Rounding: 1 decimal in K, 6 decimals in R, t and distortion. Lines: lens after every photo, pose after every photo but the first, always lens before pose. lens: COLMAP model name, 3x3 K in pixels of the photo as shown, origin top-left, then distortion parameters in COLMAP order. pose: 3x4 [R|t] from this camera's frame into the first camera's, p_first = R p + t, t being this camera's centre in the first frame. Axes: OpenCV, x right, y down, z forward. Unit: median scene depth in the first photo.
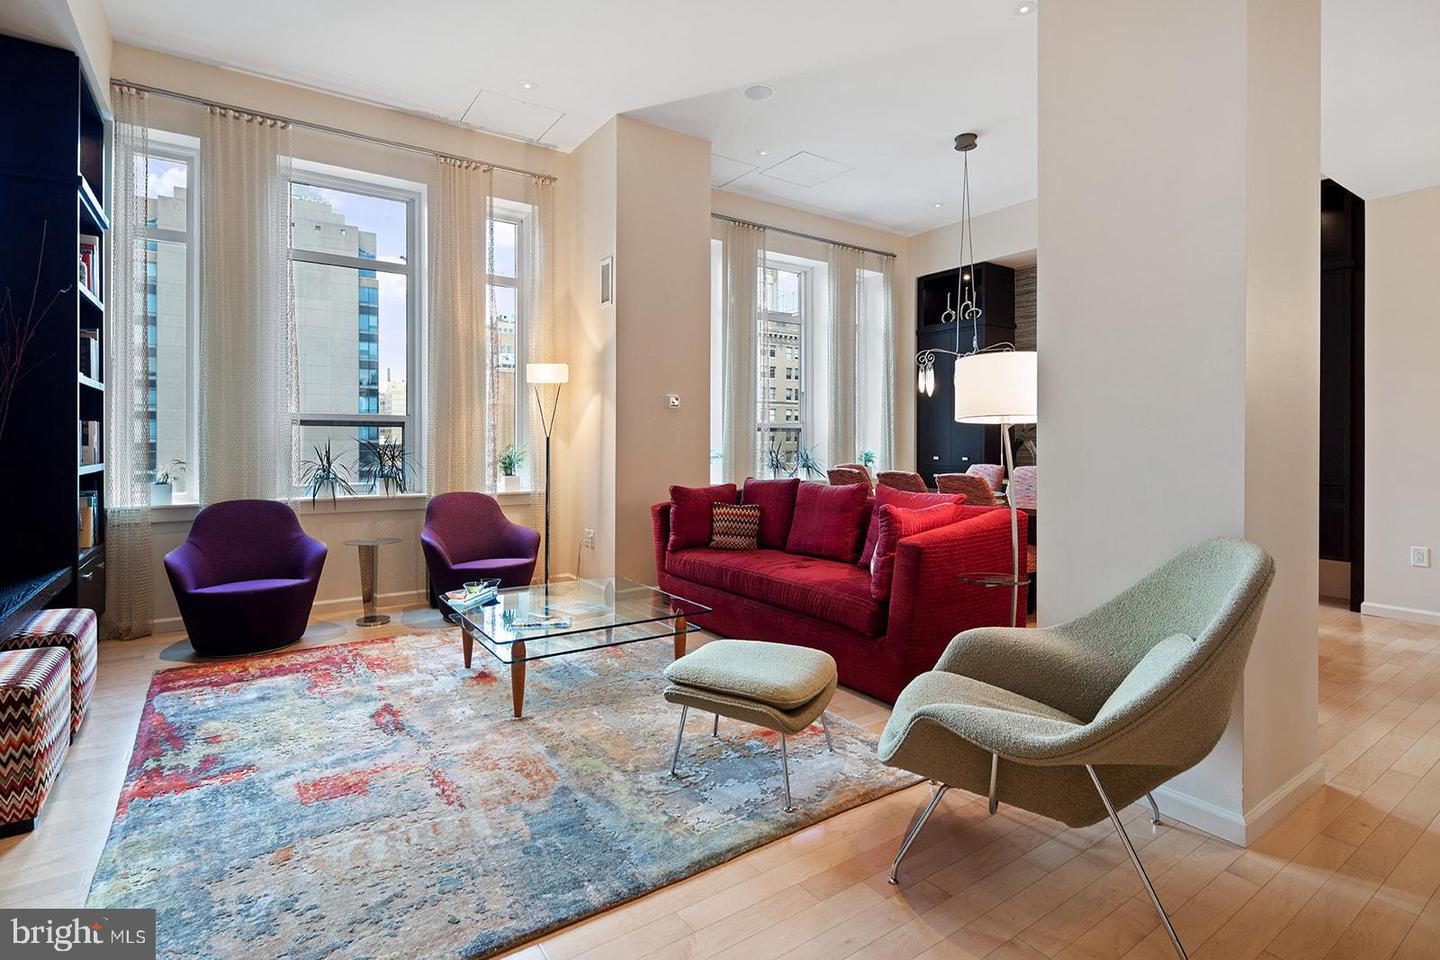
lens RADIAL K [[705.1, 0, 739.3], [0, 705.1, 440.8], [0, 0, 1]] dist [-0.001199, -0.000931]
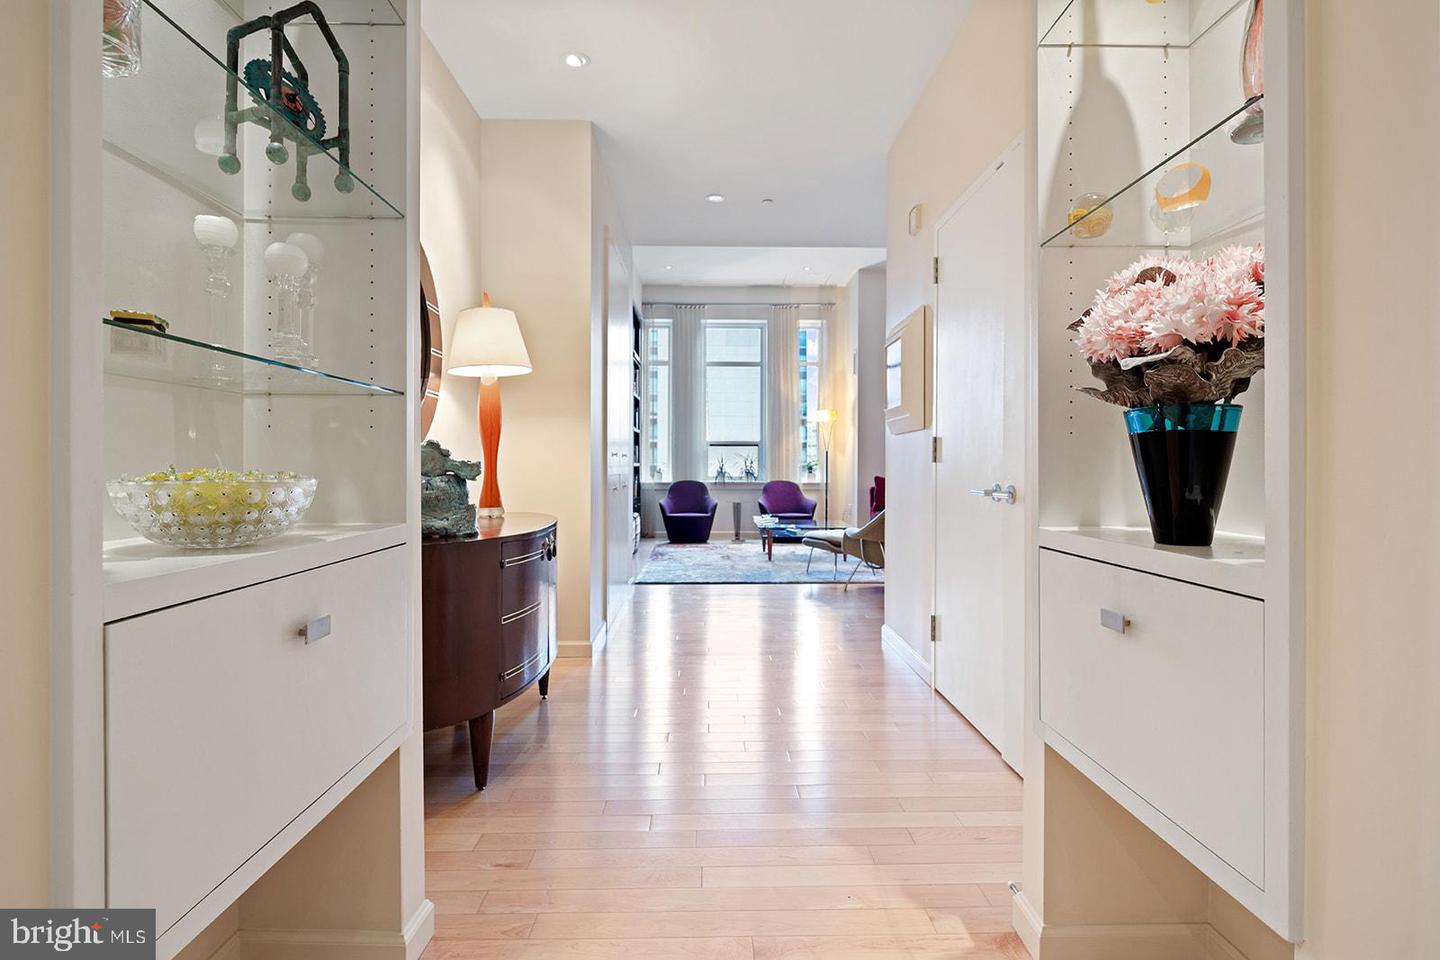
lens RADIAL K [[705.1, 0, 721.0], [0, 705.1, 473.5], [0, 0, 1]] dist [-0.001199, -0.000931]
pose [[0.825949, 0.008688, -0.563678, 0.606176], [-0.002062, 0.999921, 0.012390, 0.033378], [0.563741, -0.009071, 0.825902, -0.738639]]
